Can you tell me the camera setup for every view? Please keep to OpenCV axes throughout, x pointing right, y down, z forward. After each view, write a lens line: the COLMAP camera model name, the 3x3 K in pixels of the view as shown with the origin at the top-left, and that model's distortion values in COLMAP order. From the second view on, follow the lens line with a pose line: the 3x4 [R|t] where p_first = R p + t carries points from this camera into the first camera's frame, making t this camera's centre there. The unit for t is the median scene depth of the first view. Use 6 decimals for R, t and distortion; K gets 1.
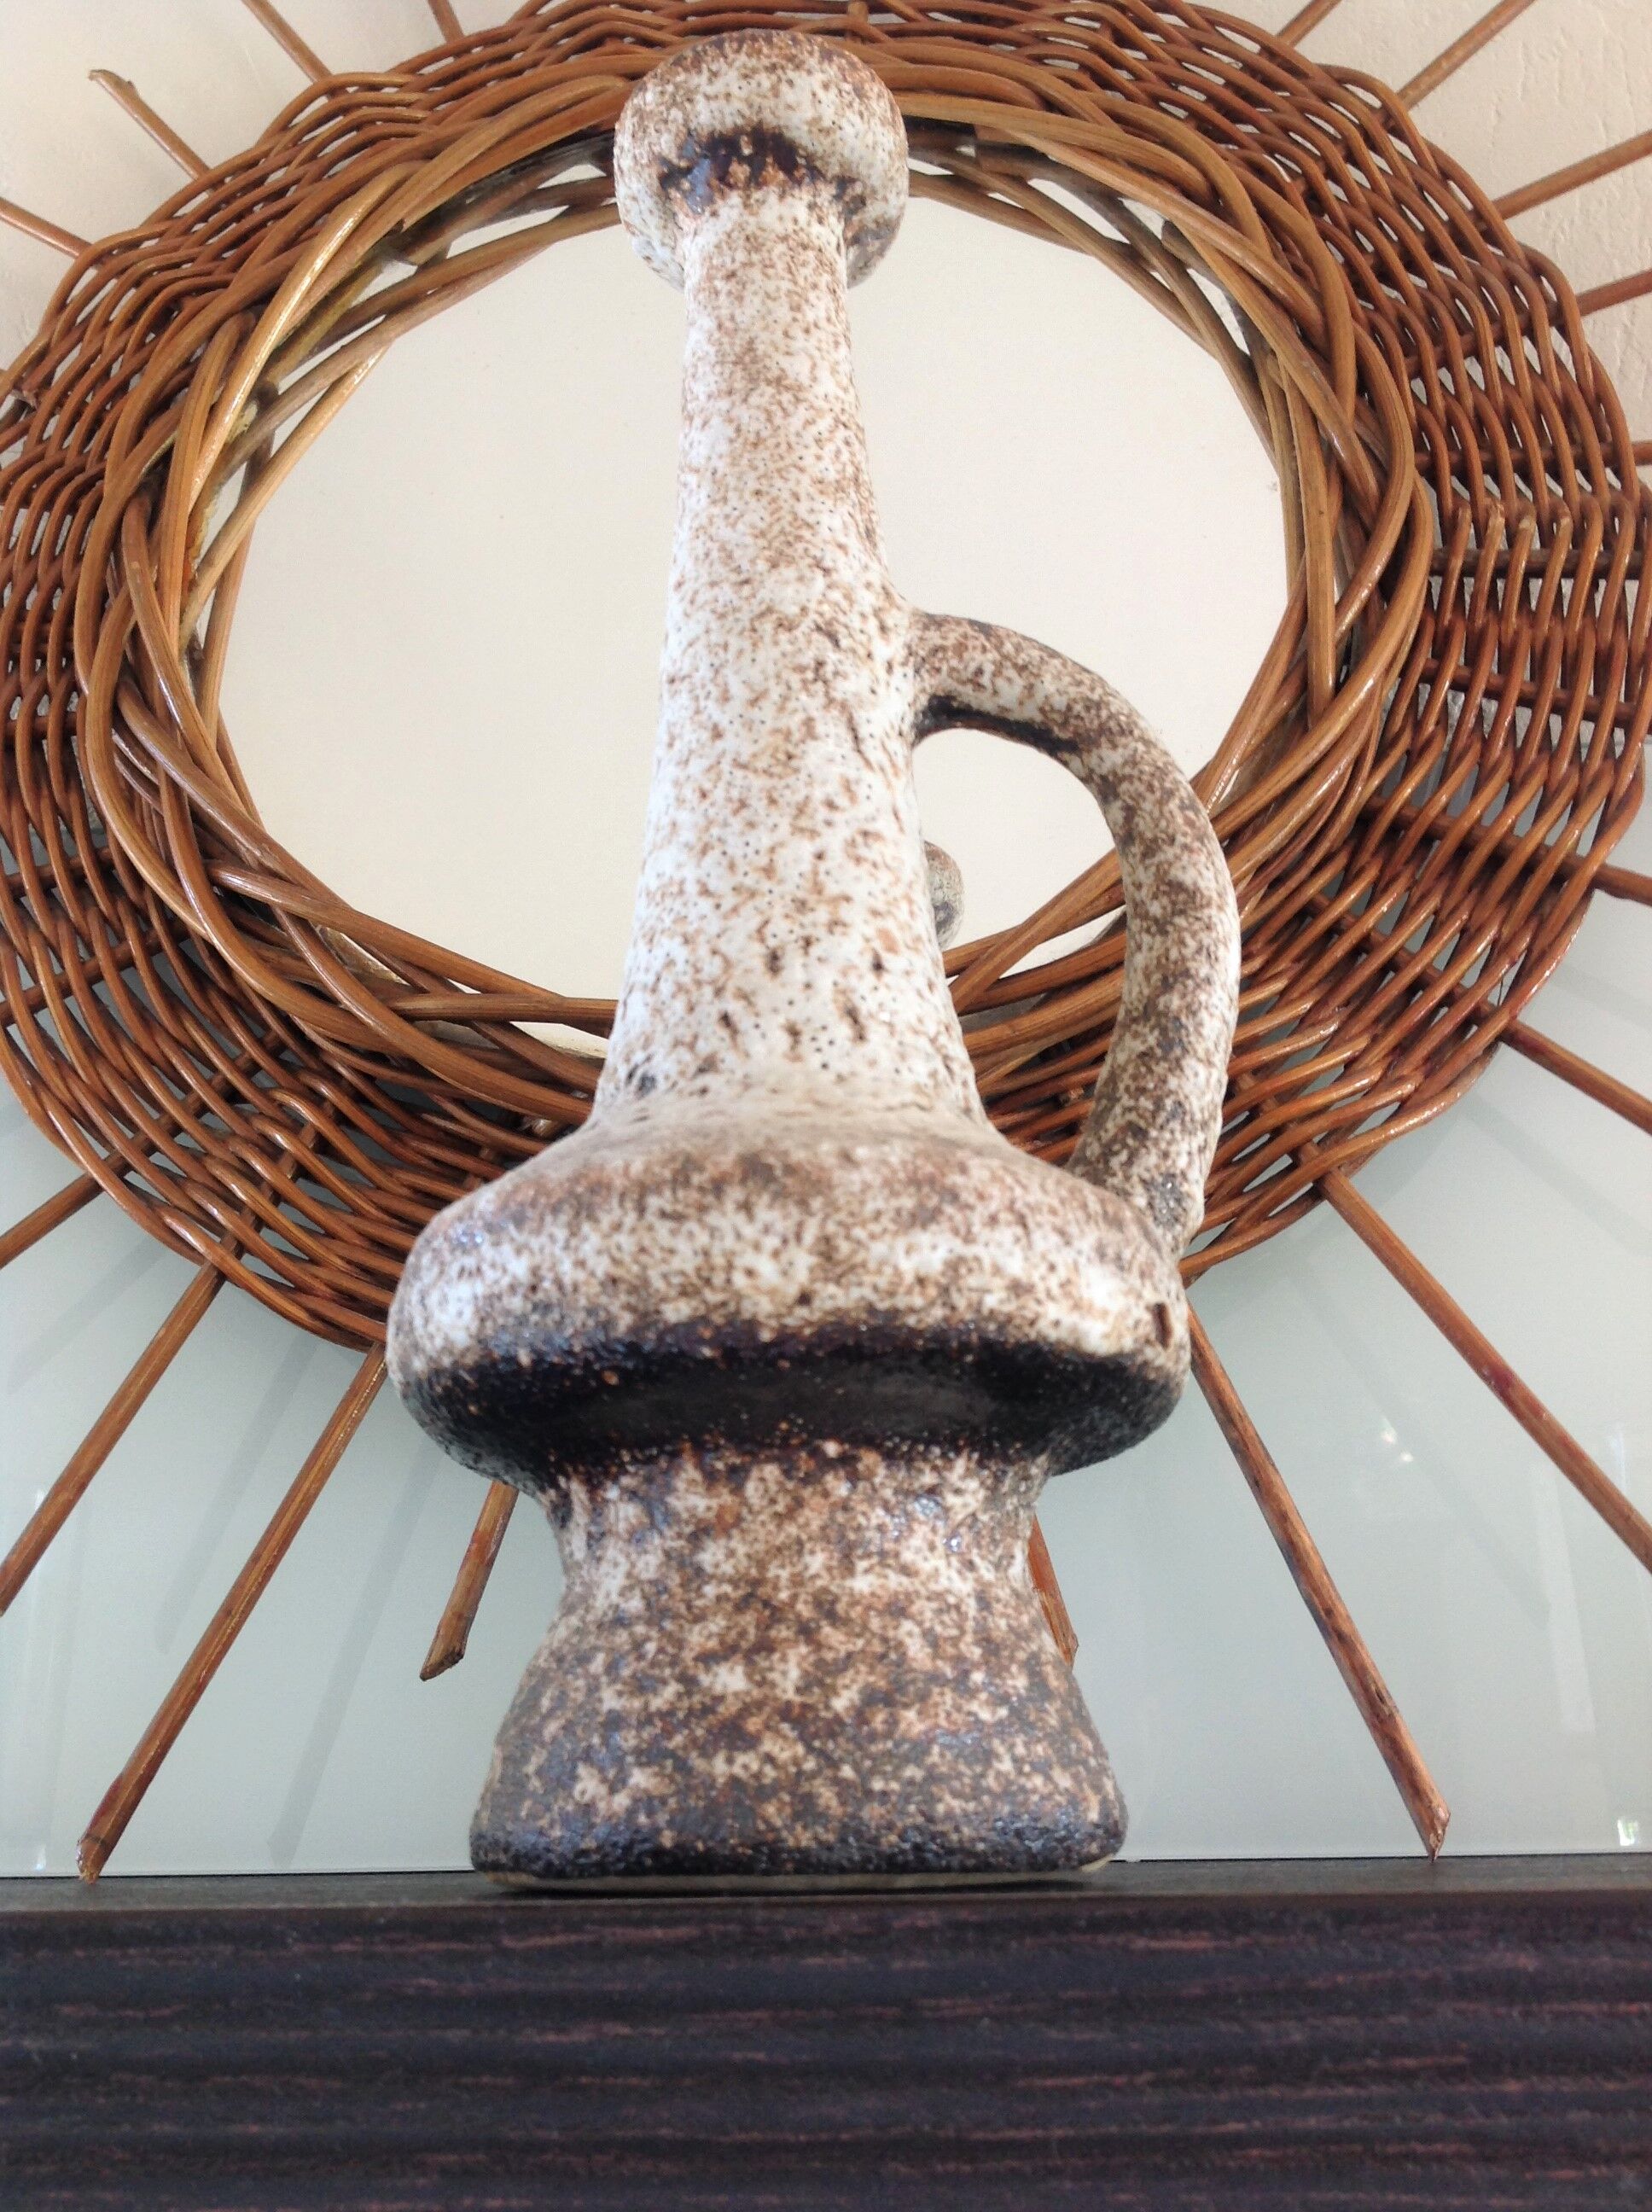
lens RADIAL K [[2176.6, 0, 833.3], [0, 2176.6, 1104.3], [0, 0, 1]] dist [0.016302, 0.000000]
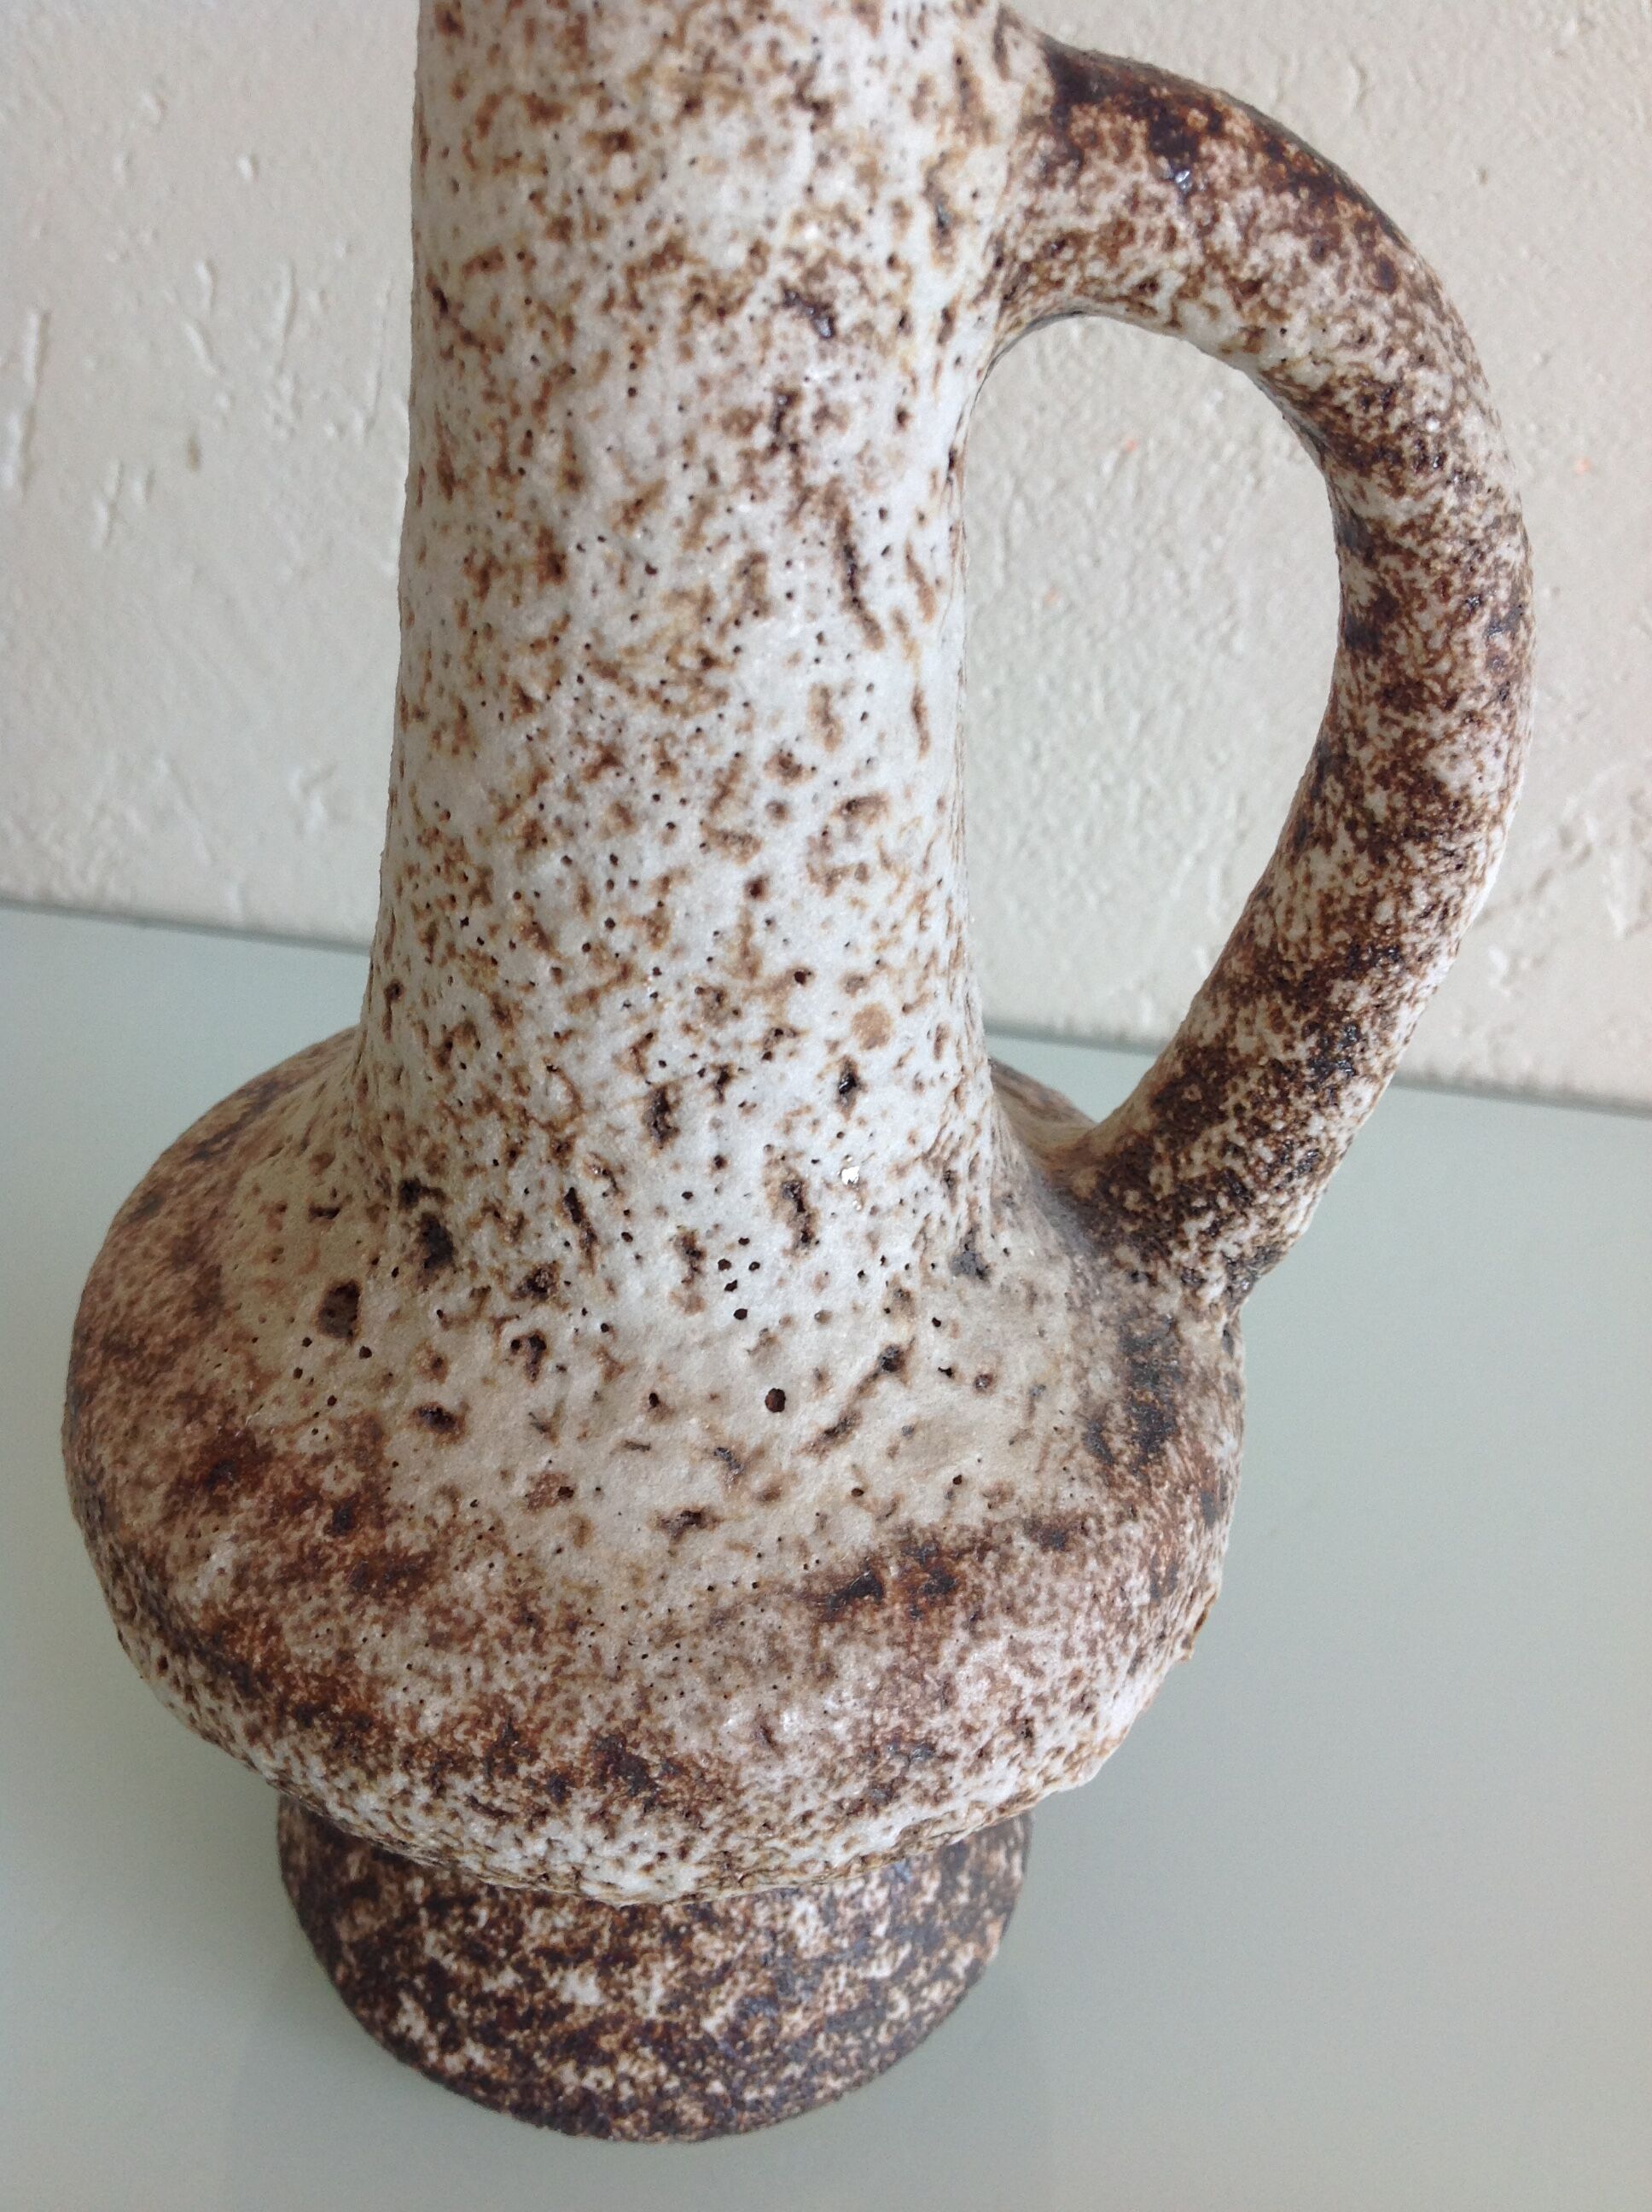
lens RADIAL K [[2176.6, 0, 797.0], [0, 2176.6, 1131.5], [0, 0, 1]] dist [0.016302, 0.000000]
pose [[0.996660, 0.038065, 0.072249, -0.031698], [-0.081158, 0.559909, 0.824570, -0.507452], [-0.009066, -0.827679, 0.561128, 0.678303]]
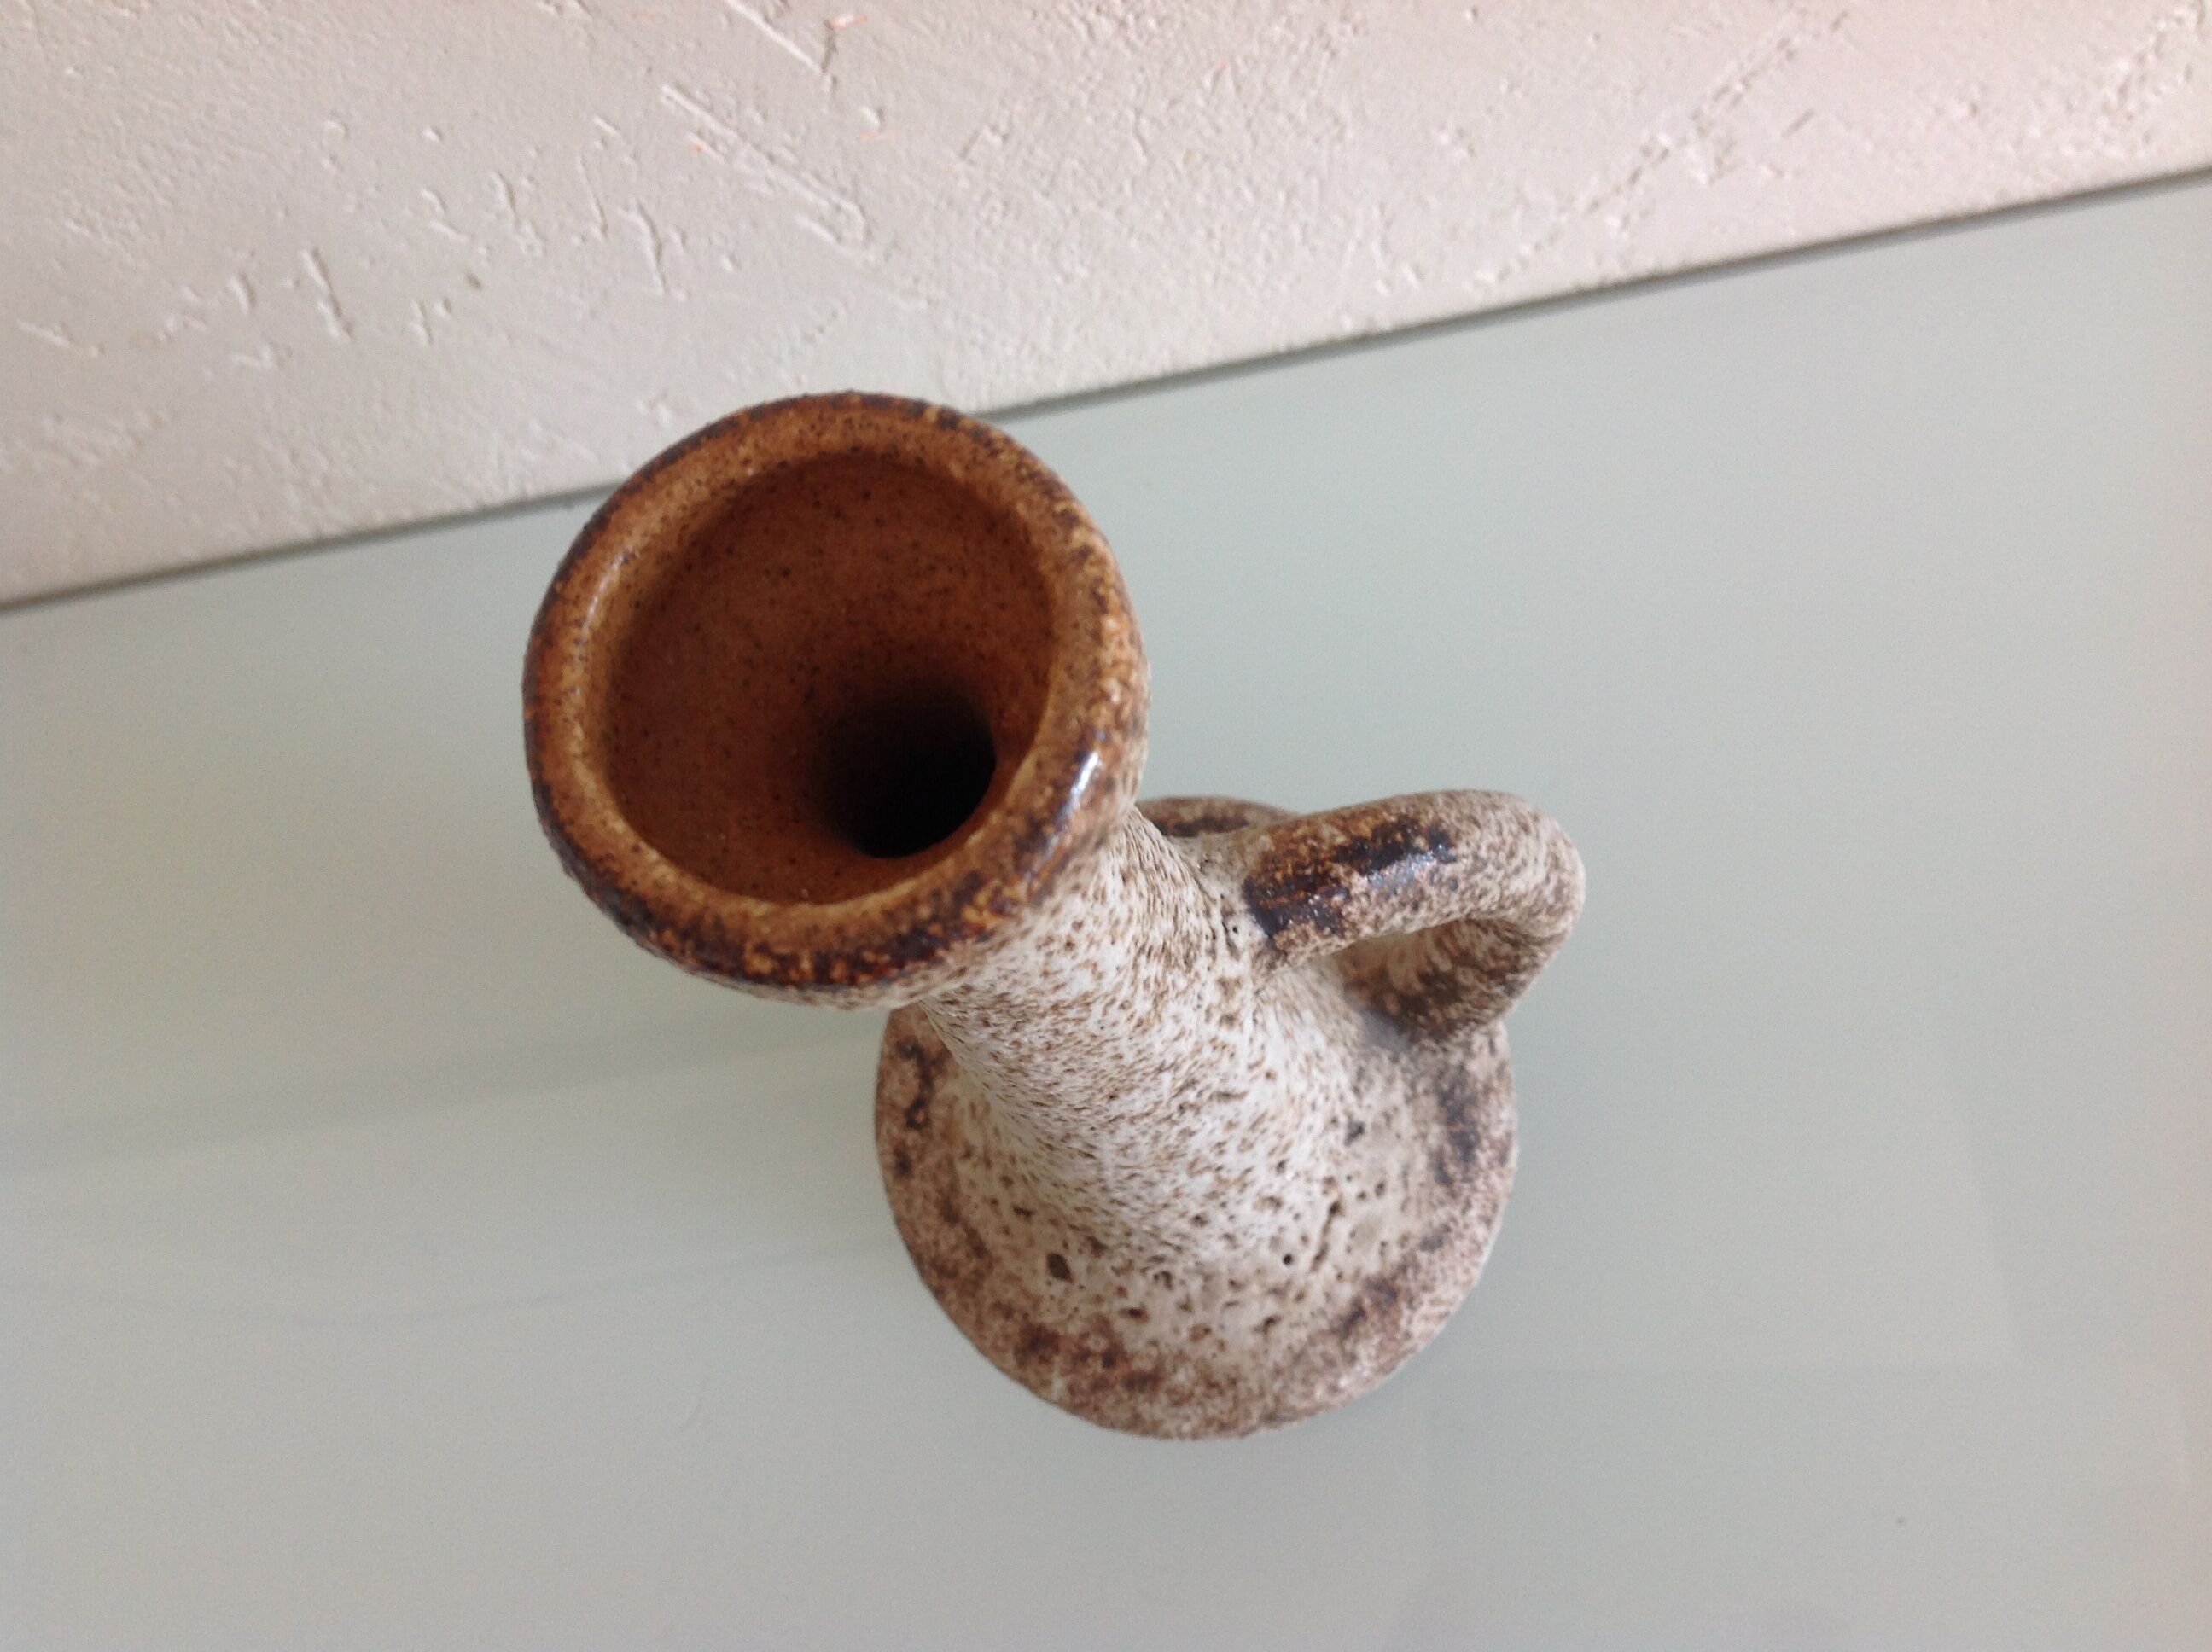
lens RADIAL K [[2176.6, 0, 1114.8], [0, 2176.6, 861.4], [0, 0, 1]] dist [0.016302, 0.000000]
pose [[0.940787, -0.336037, -0.044713, 0.041519], [0.029539, -0.050136, 0.998306, -1.123827], [-0.337710, -0.940513, -0.037241, 1.202945]]
